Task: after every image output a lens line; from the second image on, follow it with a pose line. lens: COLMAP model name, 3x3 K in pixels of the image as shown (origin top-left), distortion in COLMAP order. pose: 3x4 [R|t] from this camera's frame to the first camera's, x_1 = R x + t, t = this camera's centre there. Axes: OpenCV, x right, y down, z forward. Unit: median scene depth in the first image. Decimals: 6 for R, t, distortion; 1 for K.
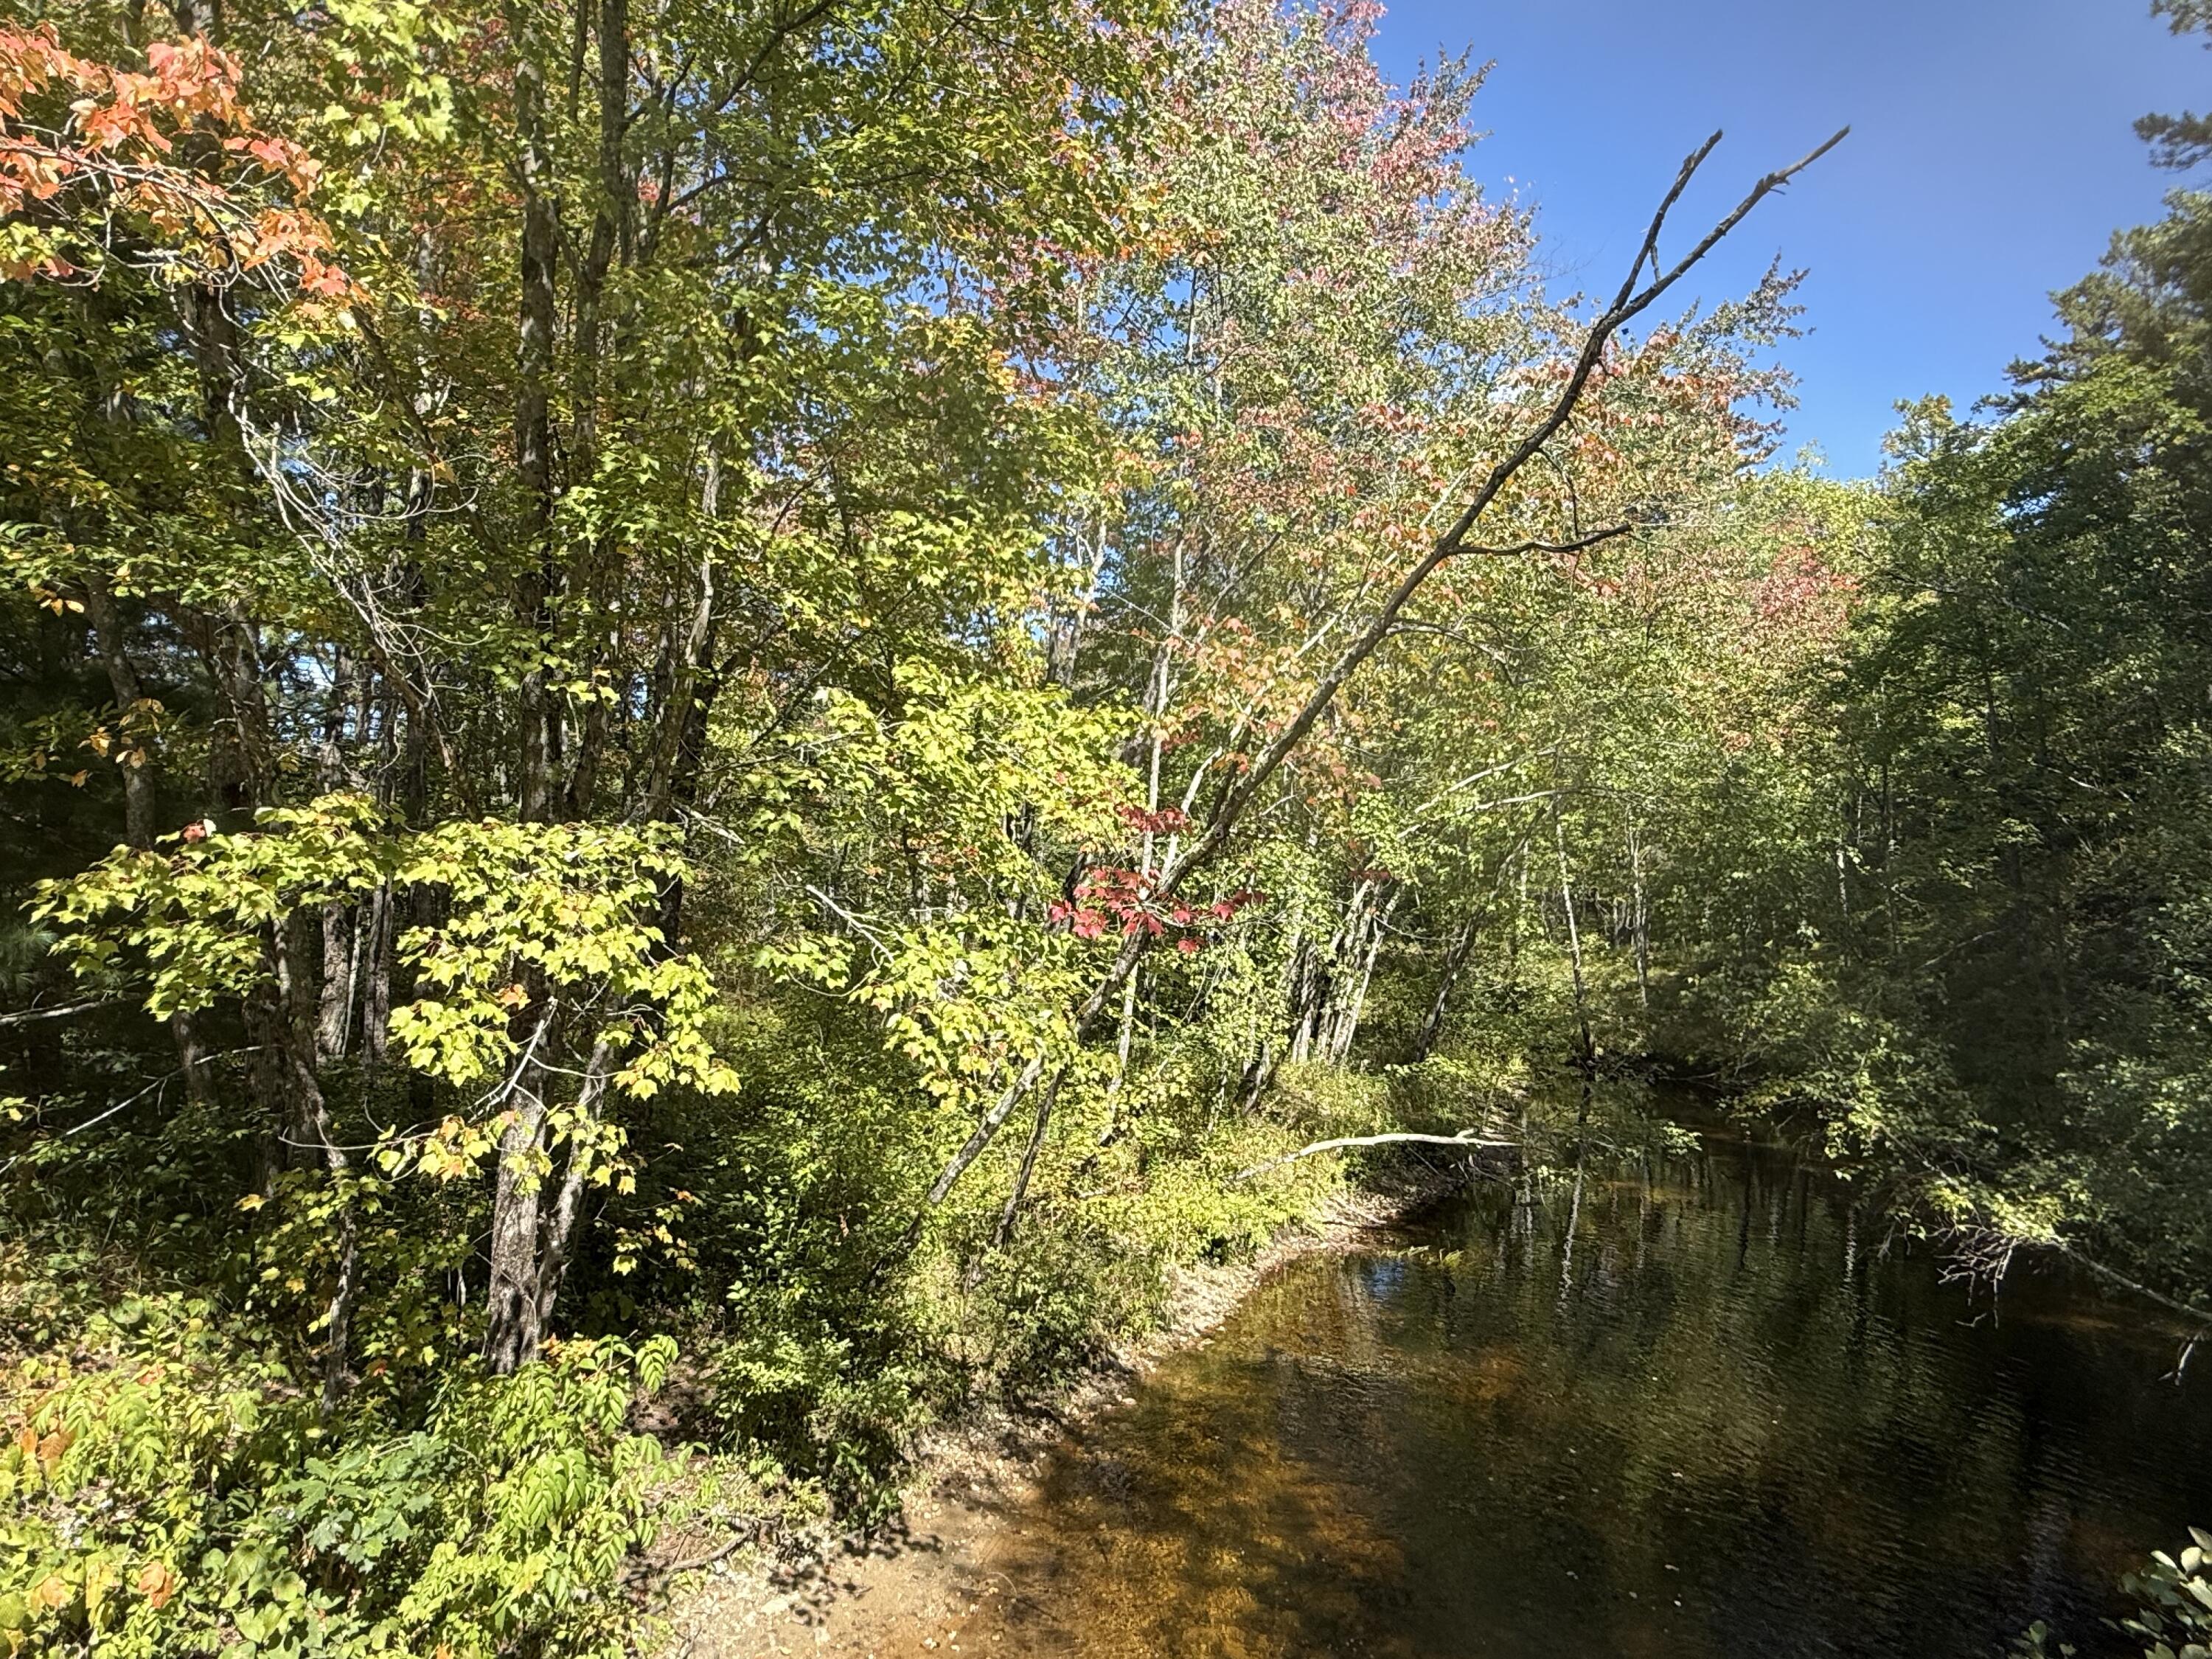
lens RADIAL K [[1377.9, 0, 1099.5], [0, 1377.9, 808.7], [0, 0, 1]] dist [-0.000079, 0.000683]
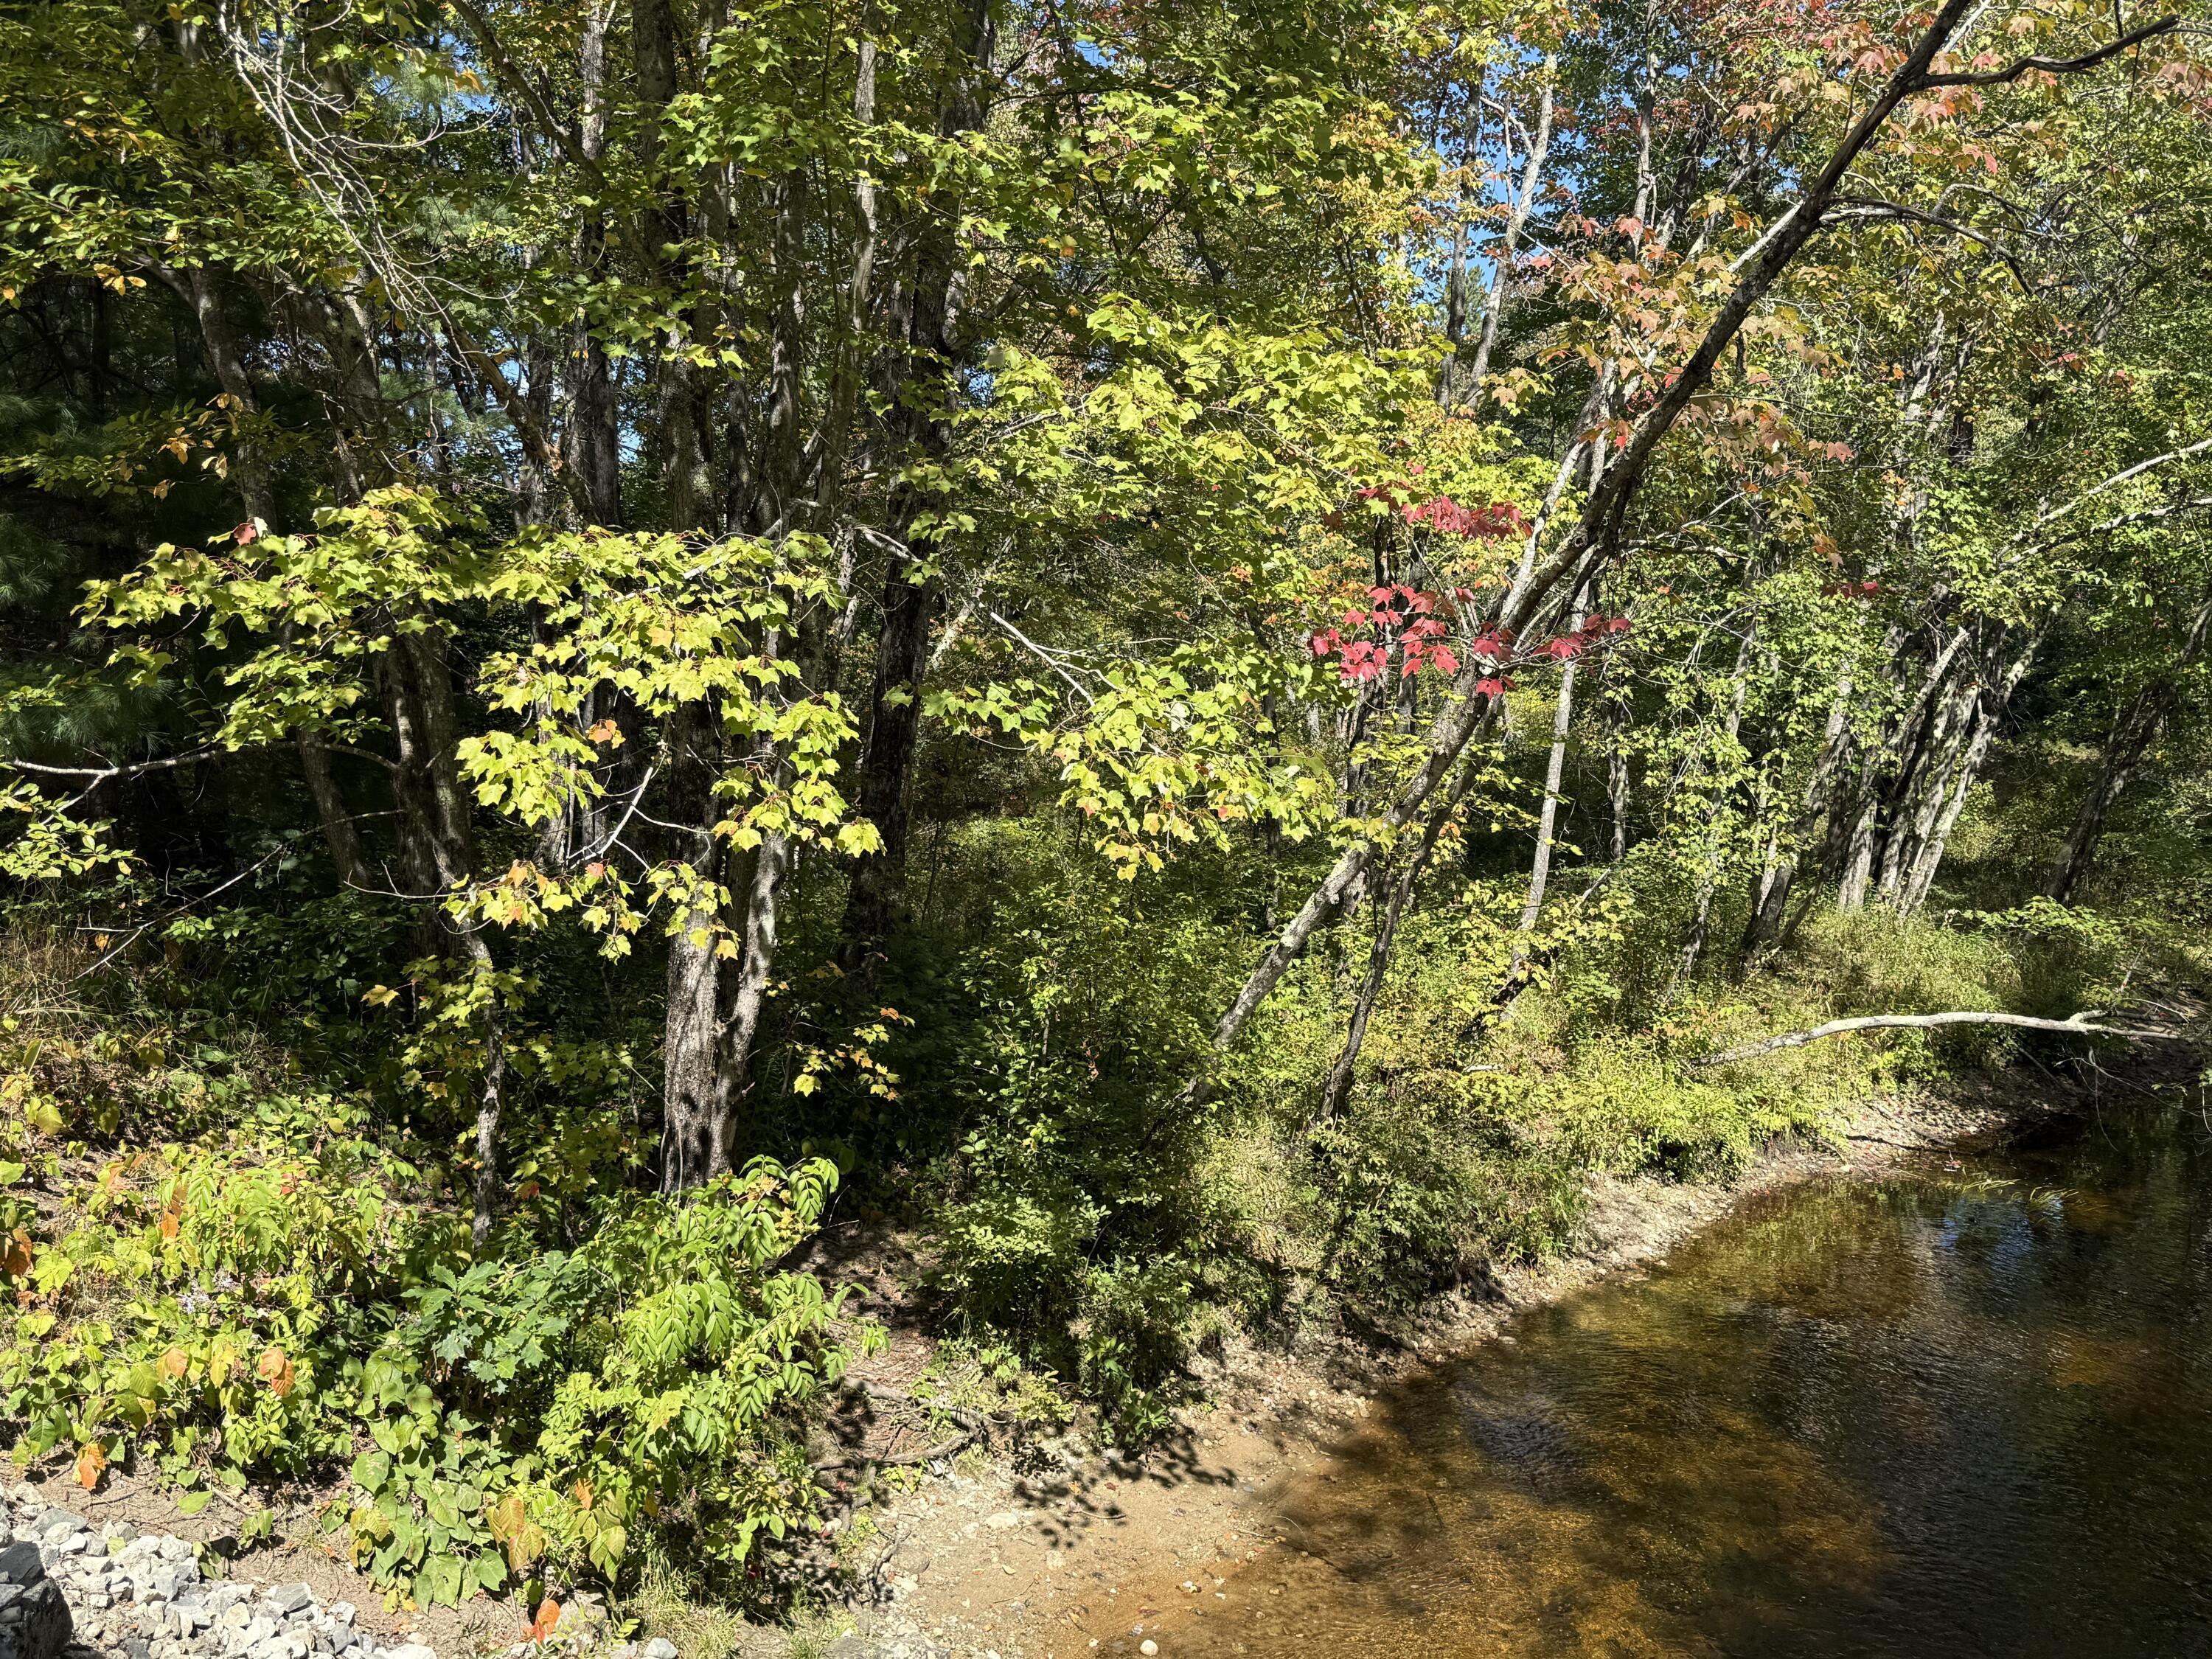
lens RADIAL K [[1994.2, 0, 1106.0], [0, 1994.2, 829.5], [0, 0, 1]] dist [0.182589, -0.458702]
pose [[0.962275, 0.014360, -0.271699, 0.179676], [0.019814, 0.992256, 0.122620, 0.046084], [0.271356, -0.123378, 0.954539, -0.080514]]
